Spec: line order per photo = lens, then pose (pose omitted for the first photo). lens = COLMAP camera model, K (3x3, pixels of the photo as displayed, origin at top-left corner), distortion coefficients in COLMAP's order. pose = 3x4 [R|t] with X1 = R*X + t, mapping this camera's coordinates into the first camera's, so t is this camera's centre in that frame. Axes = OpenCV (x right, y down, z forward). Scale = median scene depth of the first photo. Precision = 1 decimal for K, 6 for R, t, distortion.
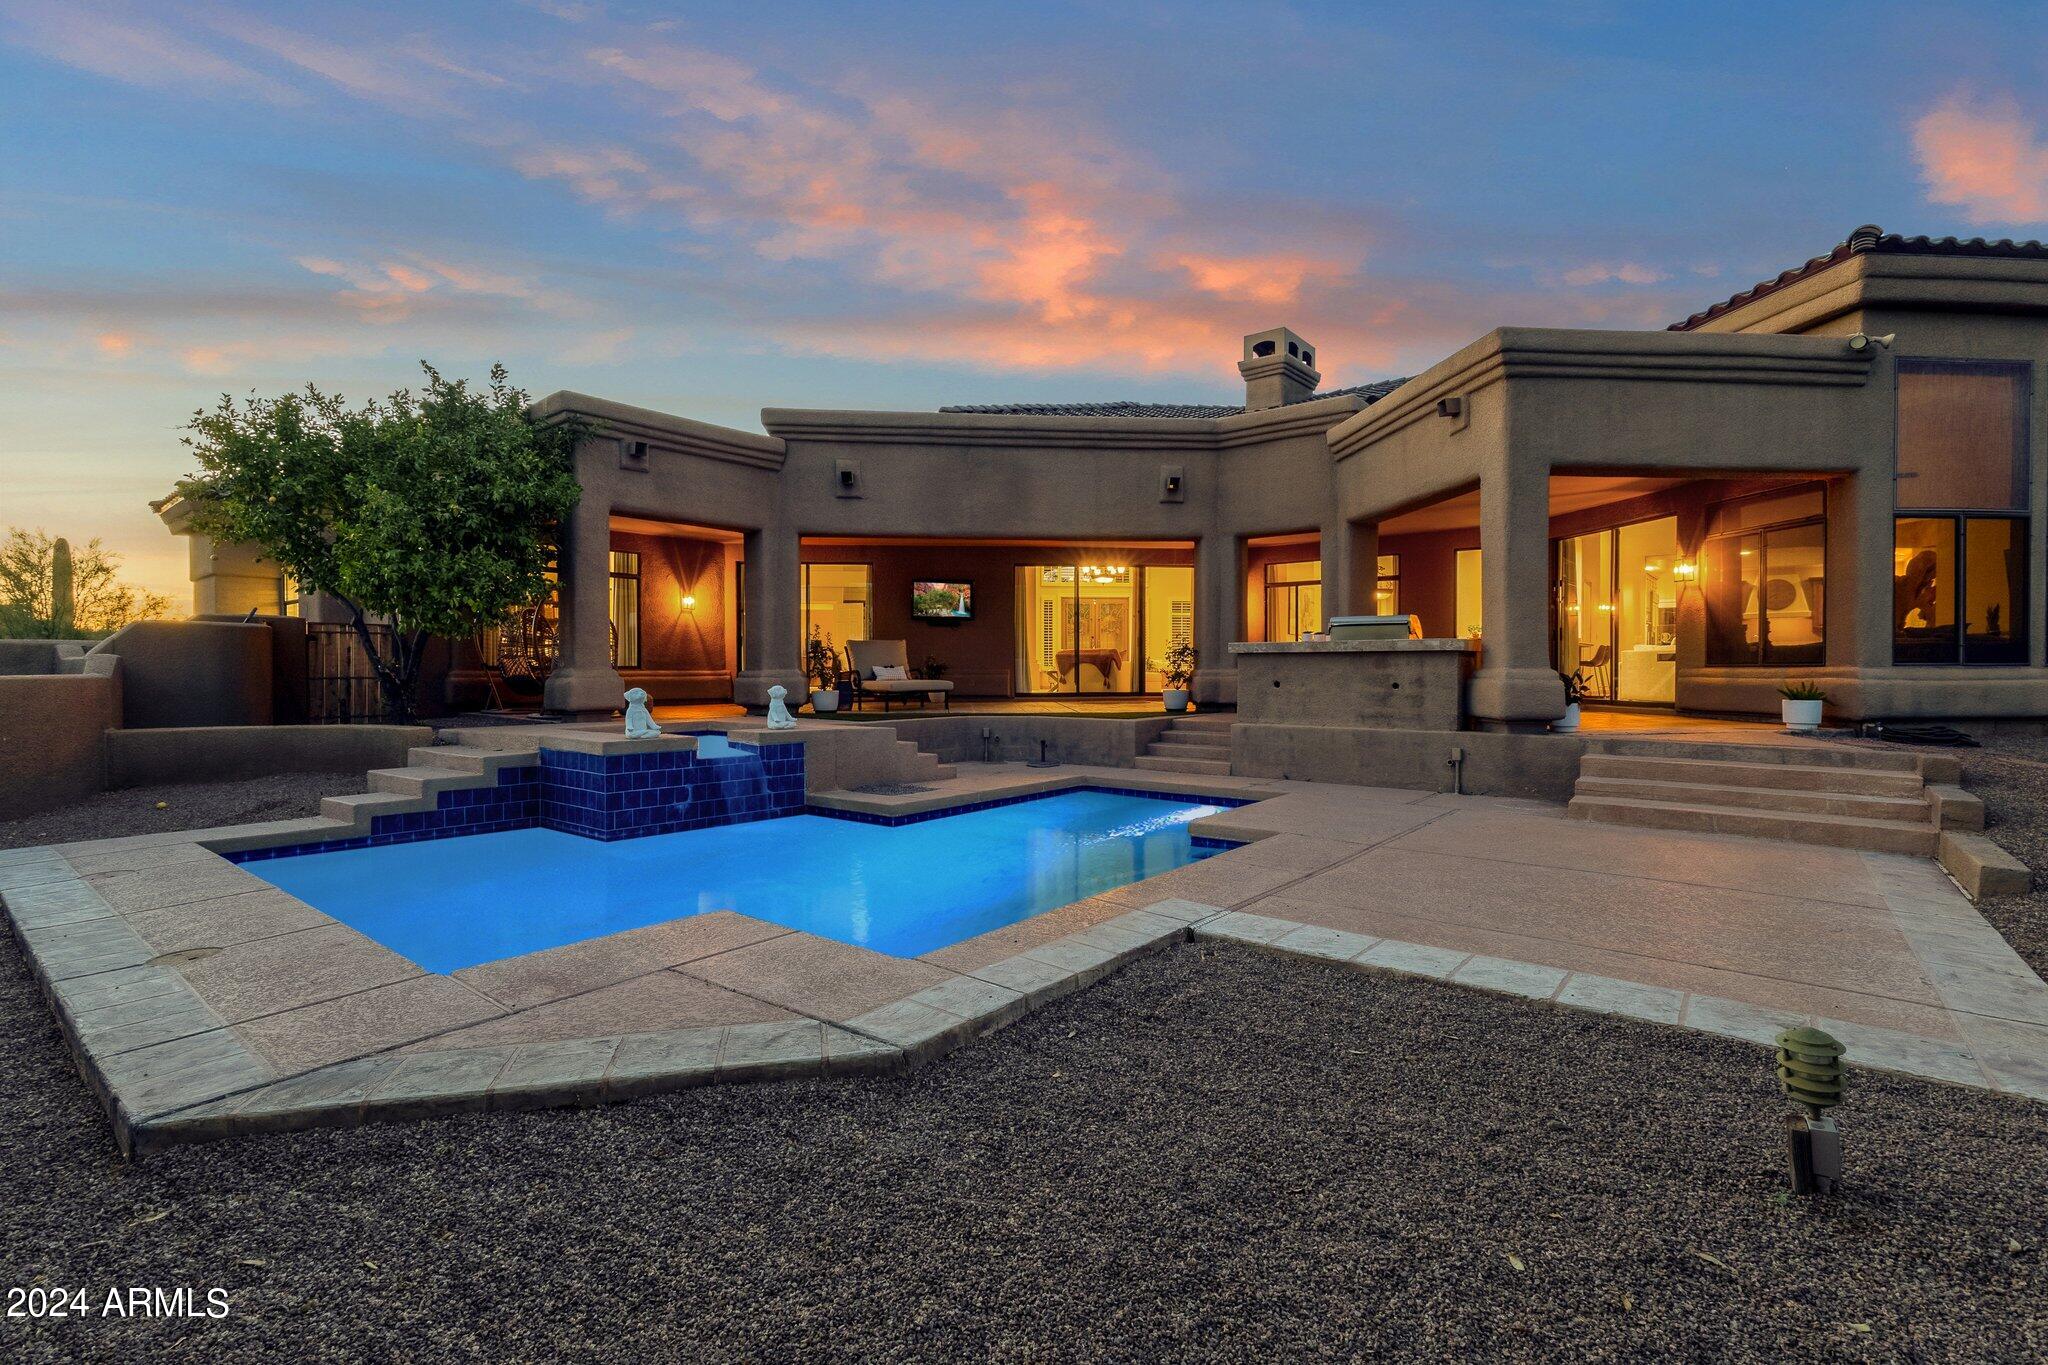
lens RADIAL K [[942.0, 0, 1024.0], [0, 942.0, 682.5], [0, 0, 1]] dist [0.000822, 0.000088]
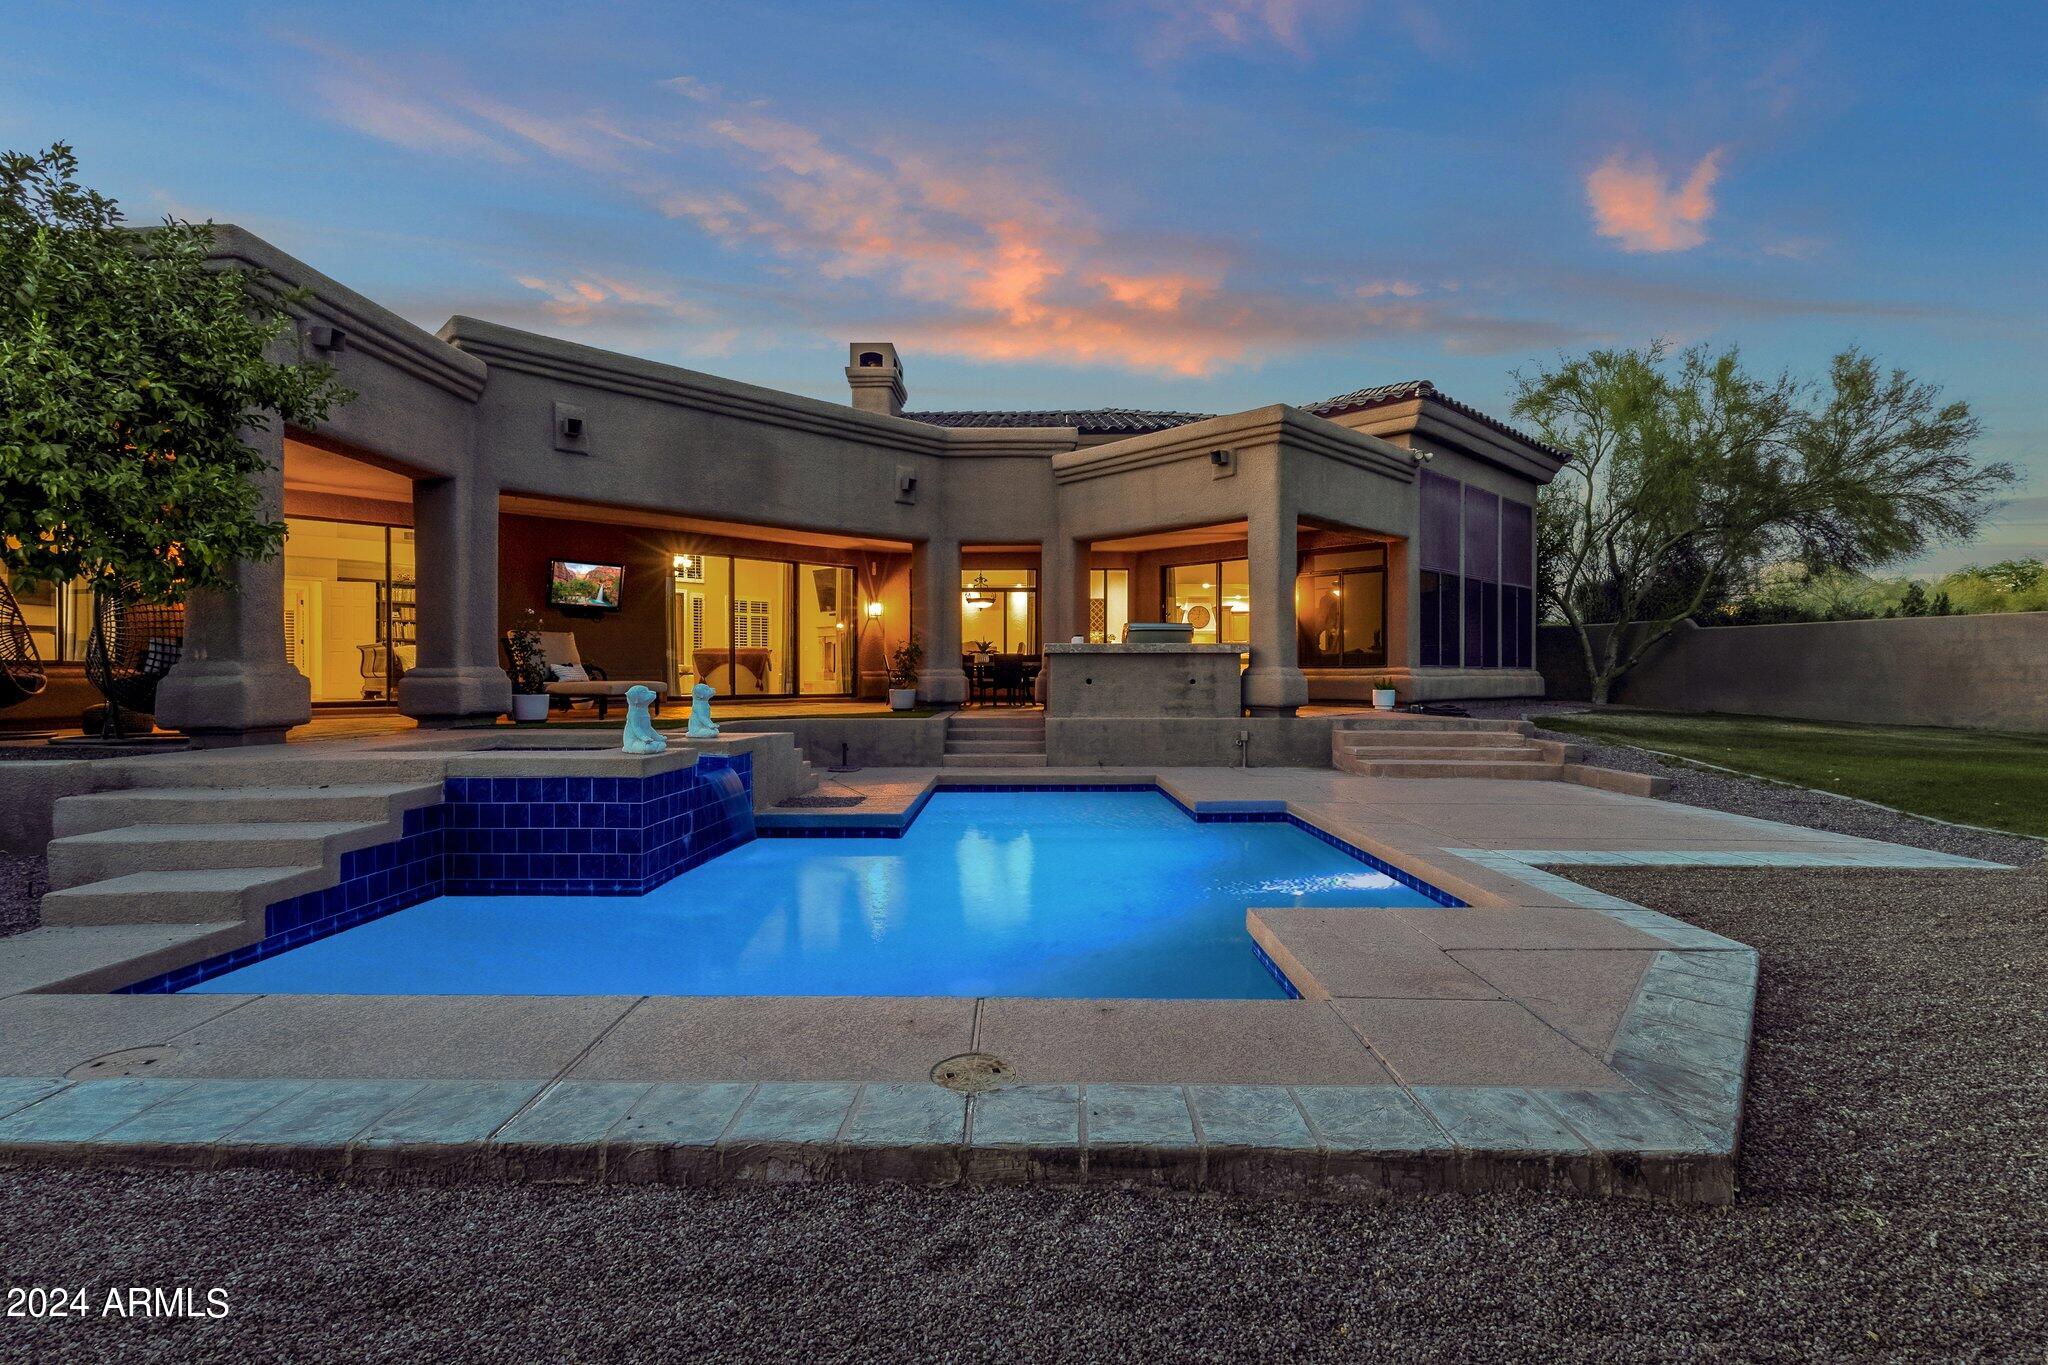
lens RADIAL K [[942.0, 0, 1024.0], [0, 942.0, 682.5], [0, 0, 1]] dist [0.000822, 0.000088]
pose [[0.783482, -0.004397, 0.621399, -0.479849], [0.008407, 0.999958, -0.003524, 0.006404], [-0.621358, 0.007985, 0.783486, 0.173706]]
